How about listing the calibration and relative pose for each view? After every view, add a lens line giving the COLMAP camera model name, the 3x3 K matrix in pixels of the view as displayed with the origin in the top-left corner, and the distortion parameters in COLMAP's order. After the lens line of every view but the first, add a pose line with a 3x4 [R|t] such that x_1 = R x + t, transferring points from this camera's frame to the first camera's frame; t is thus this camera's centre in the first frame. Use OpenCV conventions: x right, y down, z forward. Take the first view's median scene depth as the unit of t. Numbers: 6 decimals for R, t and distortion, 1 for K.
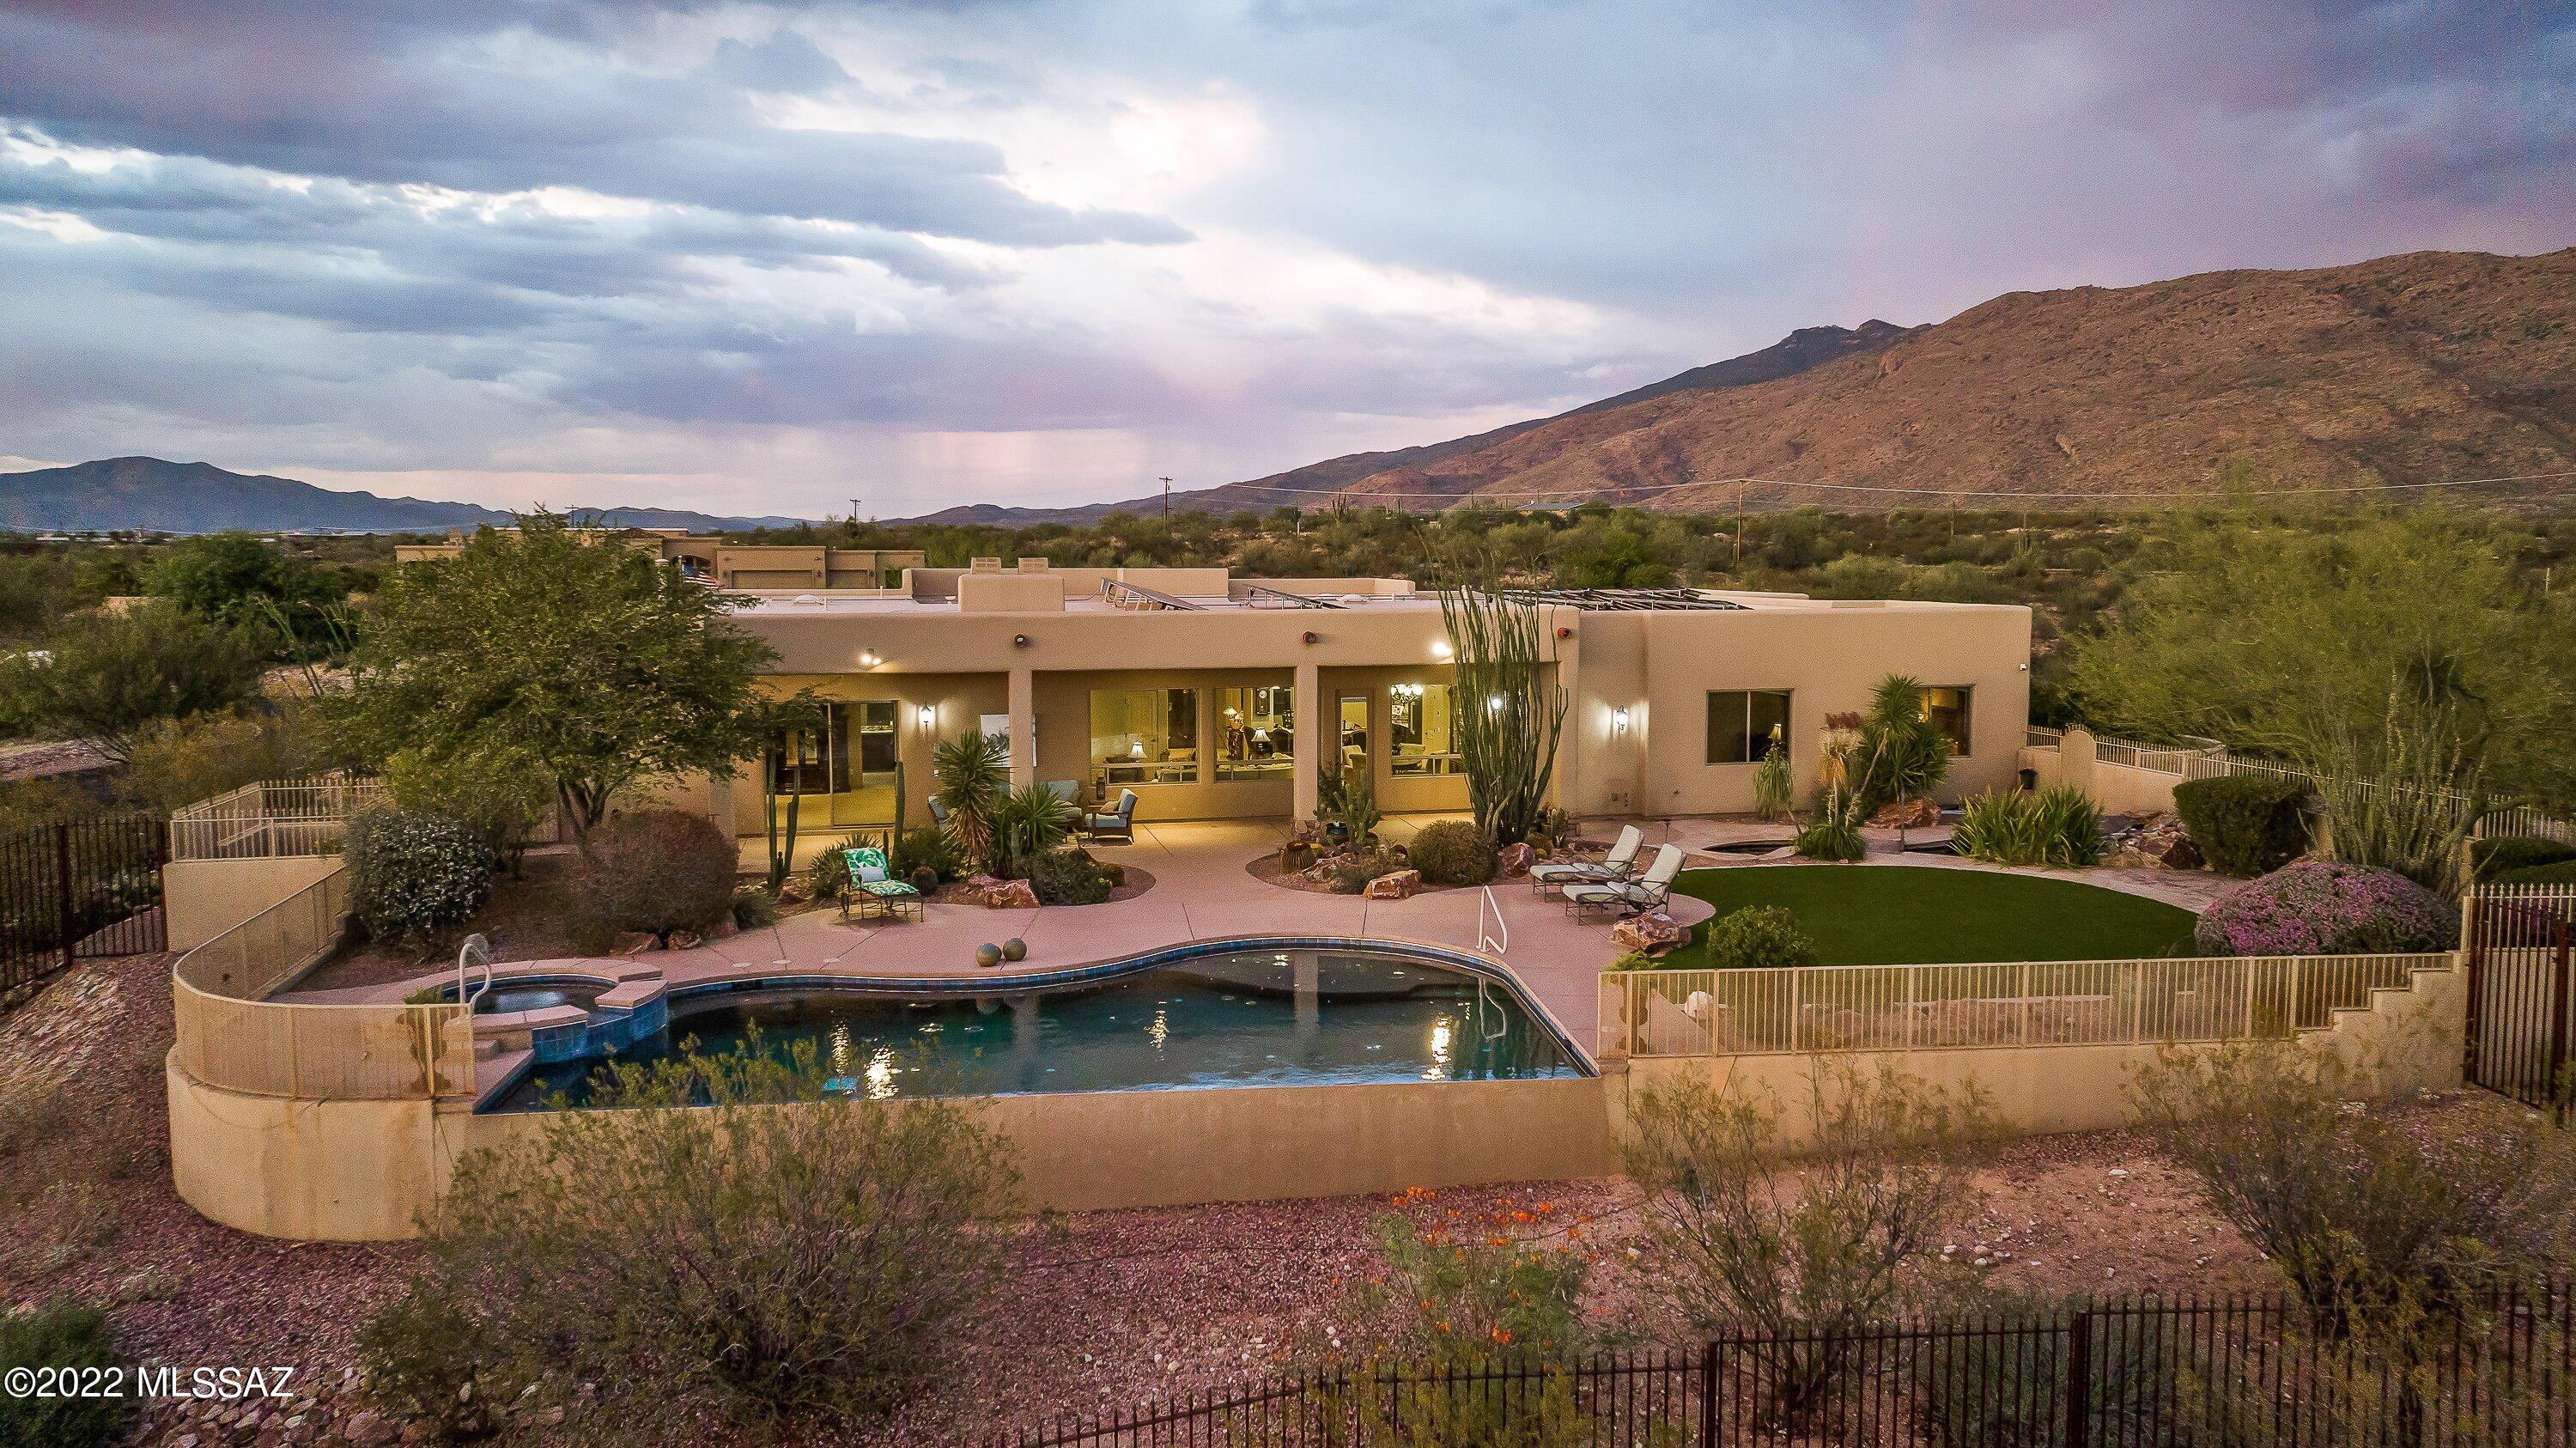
lens RADIAL K [[1787.5, 0, 1288.0], [0, 1787.5, 724.0], [0, 0, 1]] dist [0.002673, 0.052281]
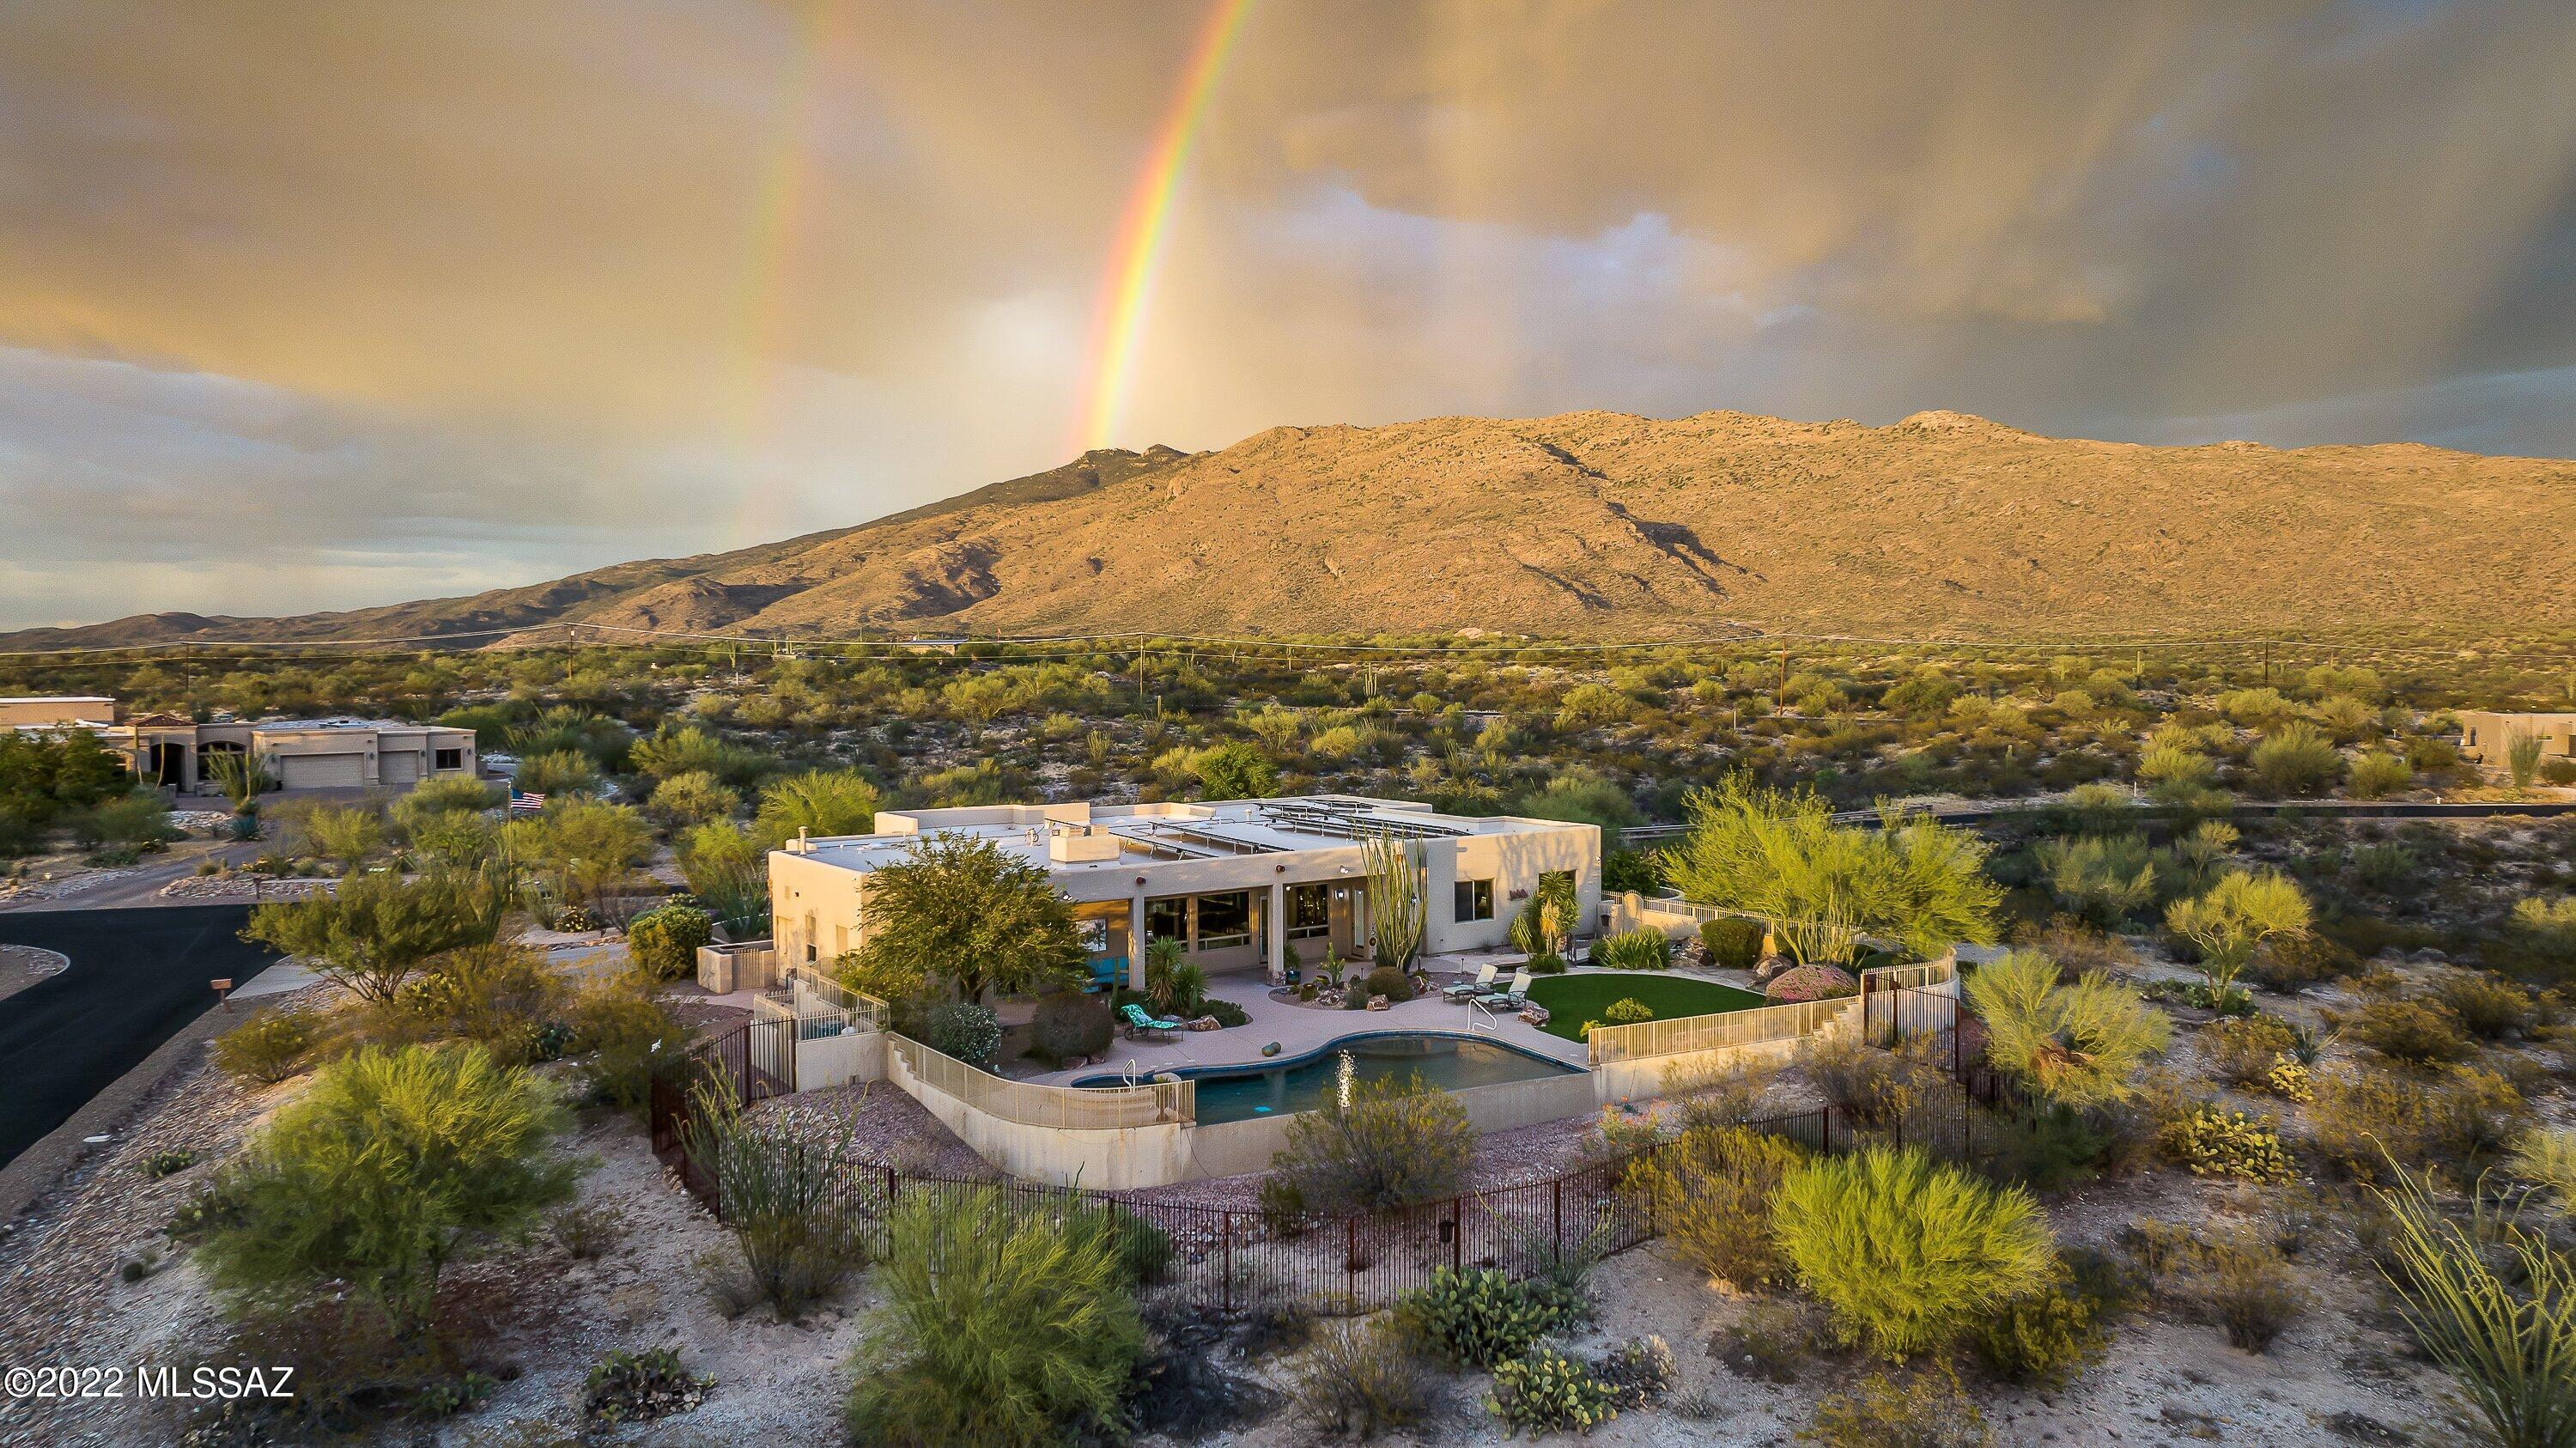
lens RADIAL K [[1790.4, 0, 1288.0], [0, 1790.4, 724.0], [0, 0, 1]] dist [0.034850, 0.000520]
pose [[0.927602, -0.018638, 0.373104, -0.735938], [0.041683, 0.997682, -0.053795, -0.109042], [-0.371236, 0.065452, 0.926229, -0.767308]]
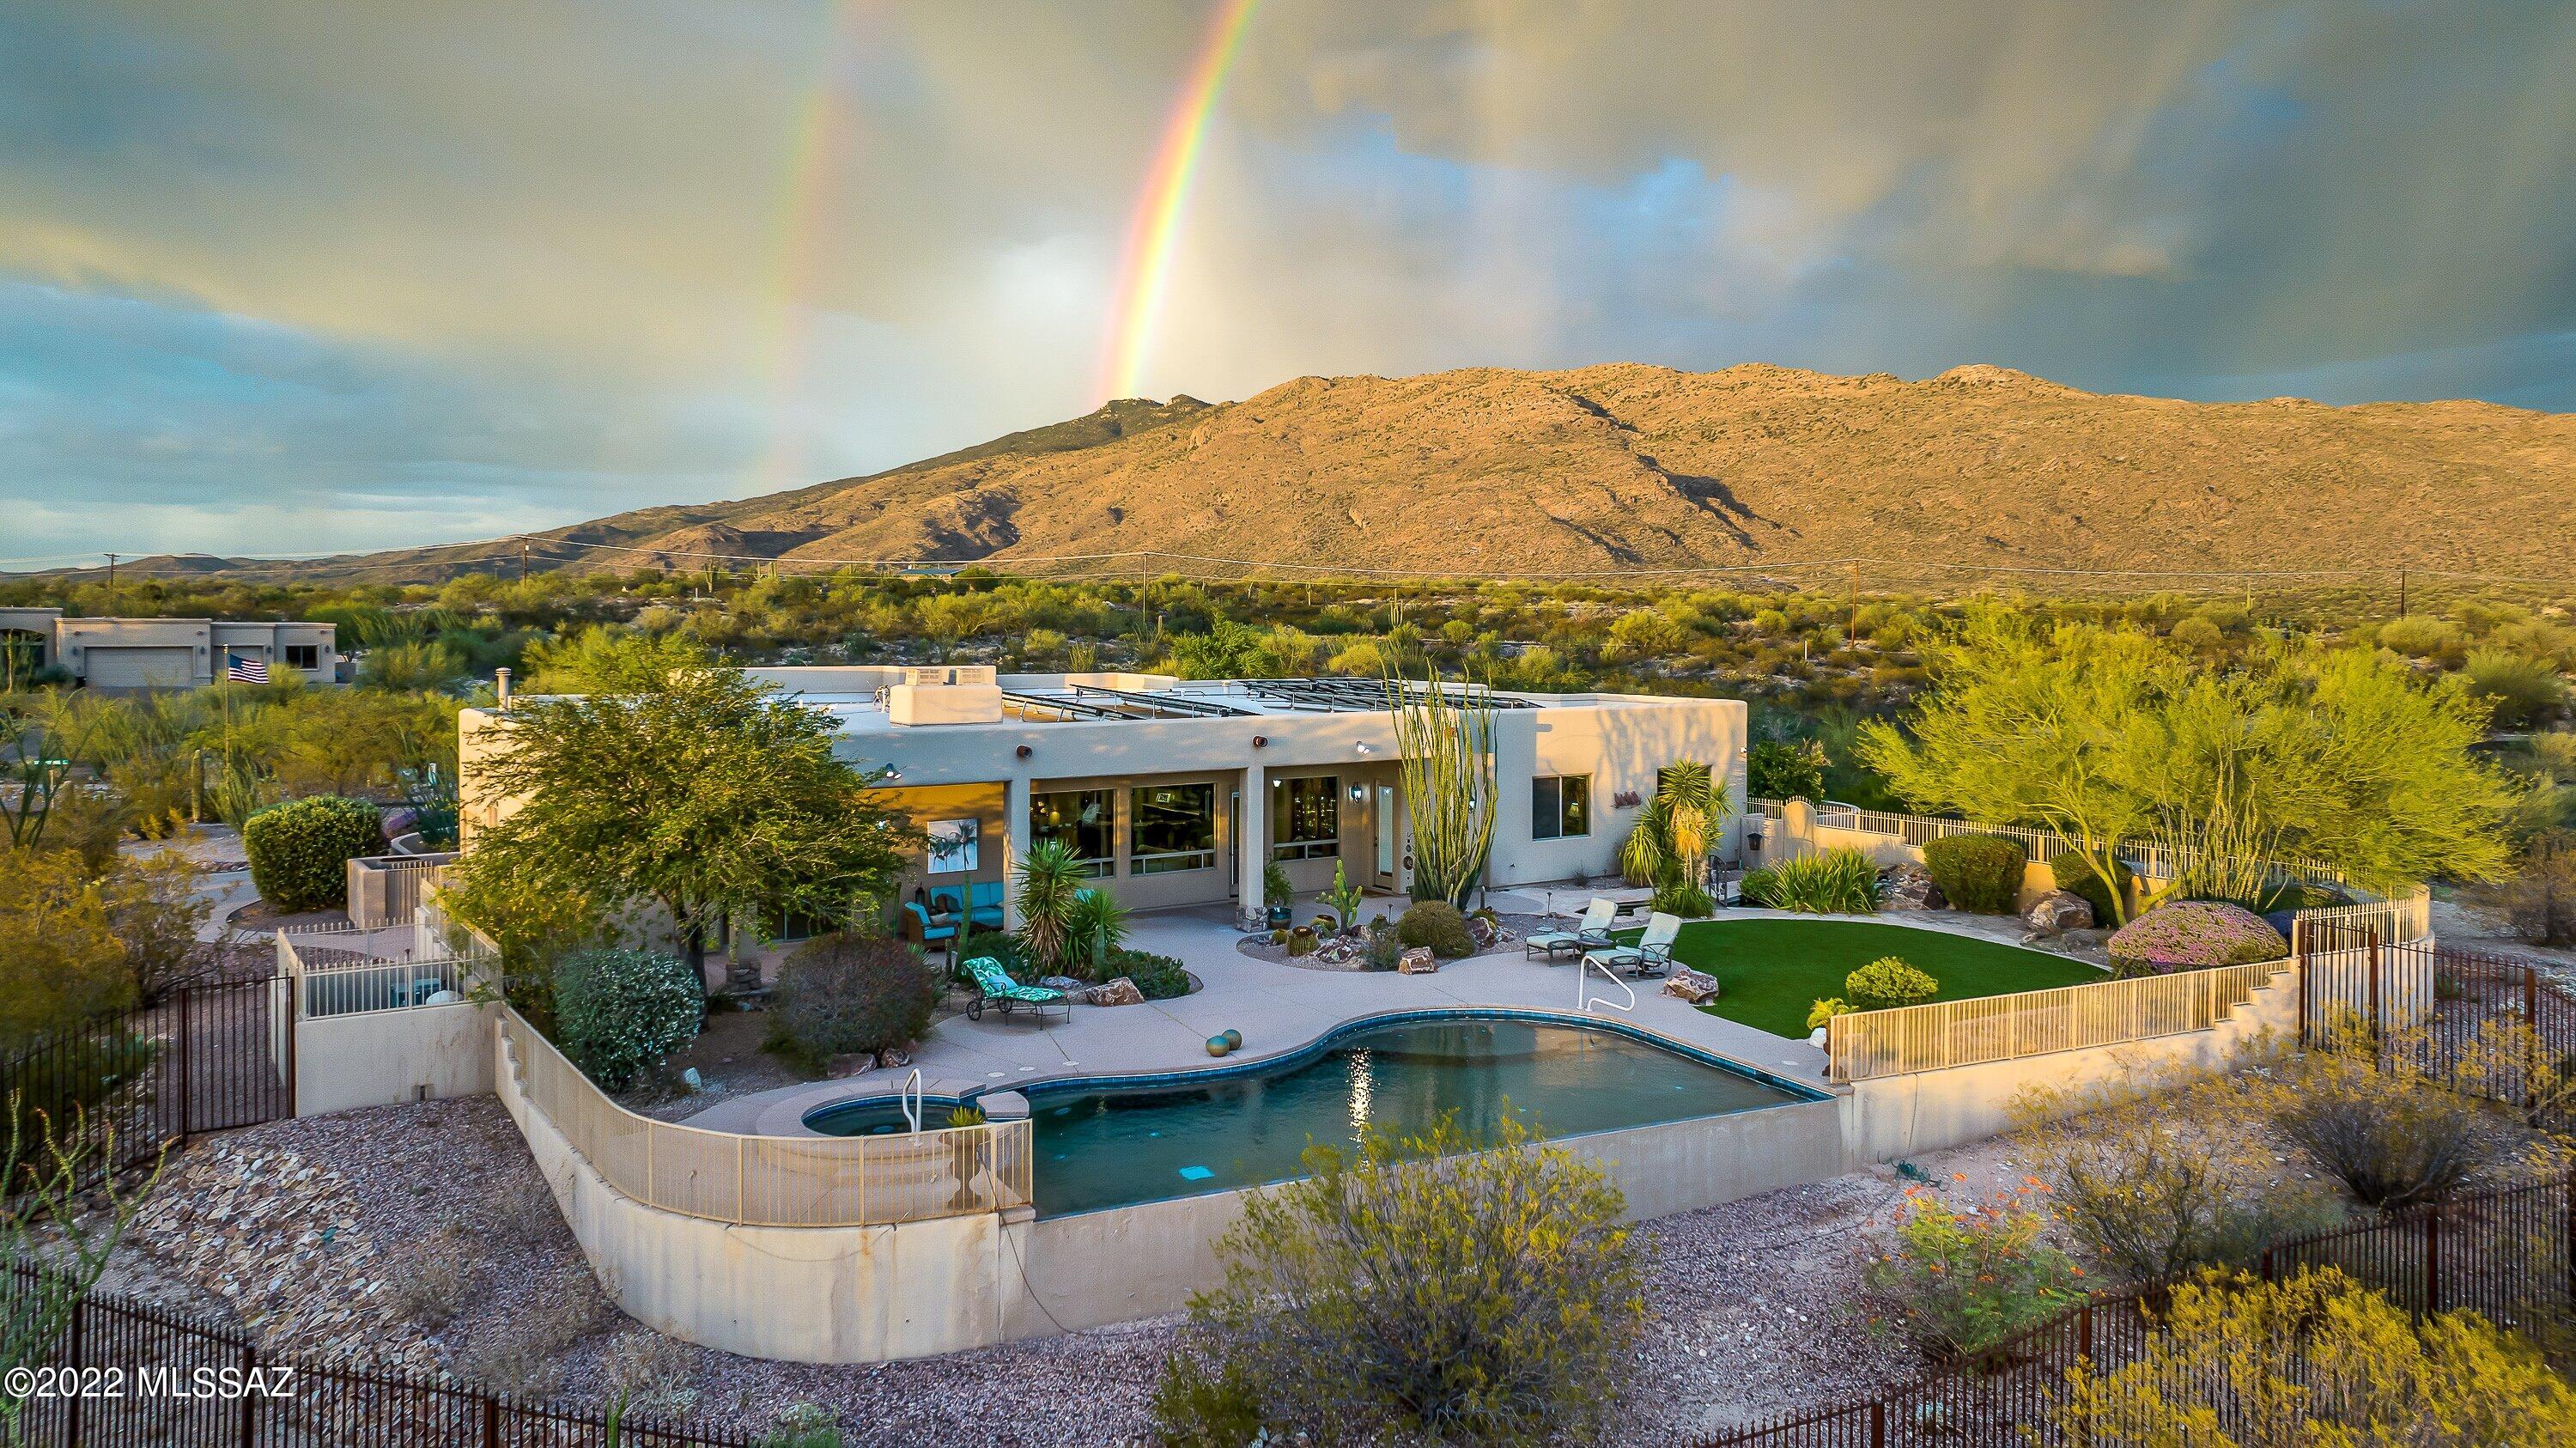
lens RADIAL K [[1813.8, 0, 1284.2], [0, 1813.8, 672.1], [0, 0, 1]] dist [0.031467, 0.001910]
pose [[0.932967, -0.007005, 0.359893, -0.430309], [0.029917, 0.997860, -0.058133, -0.028833], [-0.358716, 0.065004, 0.931181, -0.064740]]
